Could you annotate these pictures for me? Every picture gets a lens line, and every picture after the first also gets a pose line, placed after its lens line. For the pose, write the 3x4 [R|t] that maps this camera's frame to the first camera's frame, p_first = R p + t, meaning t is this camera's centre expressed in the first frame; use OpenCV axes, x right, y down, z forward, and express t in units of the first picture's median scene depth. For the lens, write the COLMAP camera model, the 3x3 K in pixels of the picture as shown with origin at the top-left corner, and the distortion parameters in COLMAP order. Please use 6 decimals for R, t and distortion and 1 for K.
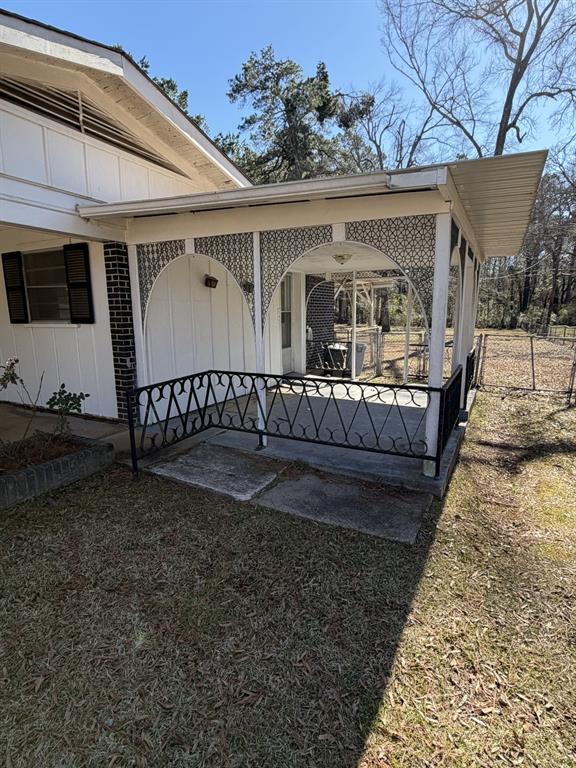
lens RADIAL K [[424.8, 0, 287.3], [0, 424.8, 383.1], [0, 0, 1]] dist [0.001664, 0.000818]
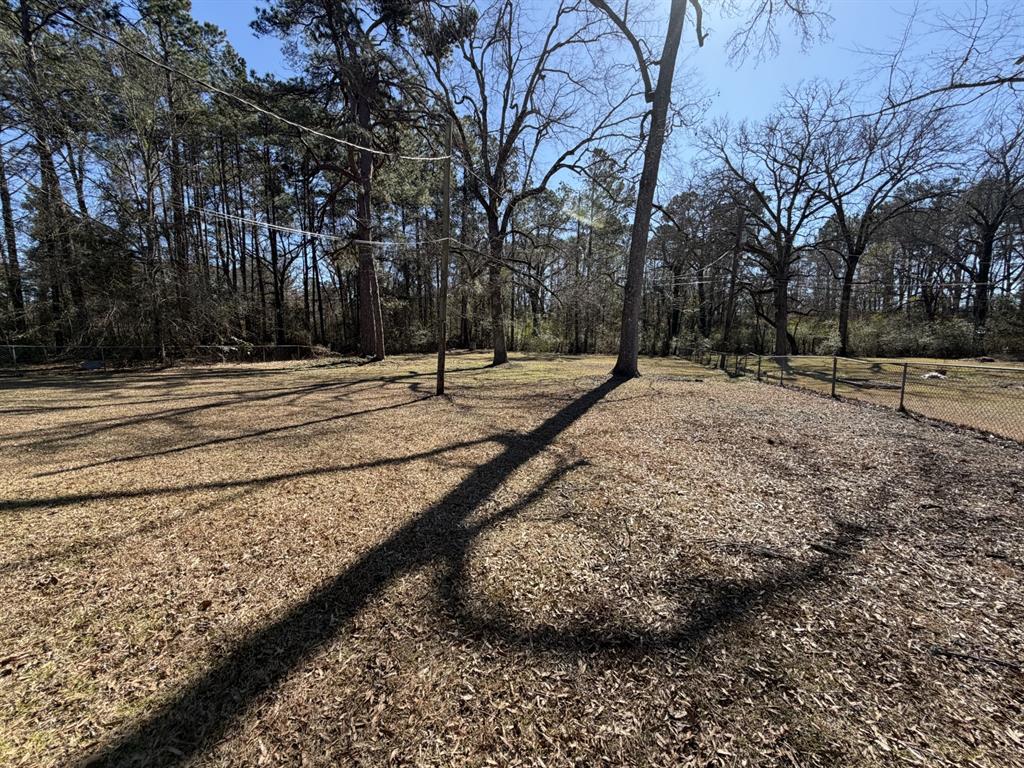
lens RADIAL K [[408.8, 0, 511.8], [0, 408.8, 387.2], [0, 0, 1]] dist [-0.011768, -0.000123]
pose [[0.984776, -0.012934, 0.173349, 0.184265], [0.021300, 0.998692, -0.046492, -0.067241], [-0.172521, 0.049477, 0.983763, 0.512240]]
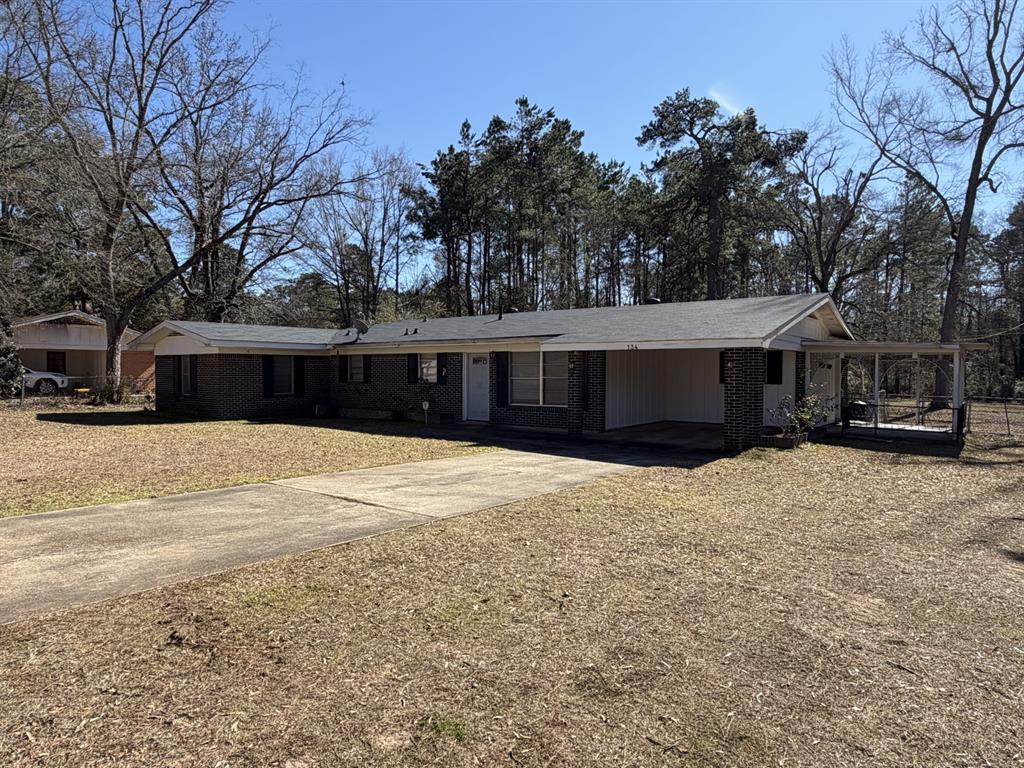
lens RADIAL K [[660.7, 0, 512.2], [0, 660.7, 380.6], [0, 0, 1]] dist [0.006579, 0.001225]
pose [[0.986845, 0.013477, -0.161107, -0.207377], [-0.037828, 0.988106, -0.149050, 0.066673], [0.157182, 0.153184, 0.975617, -0.425492]]
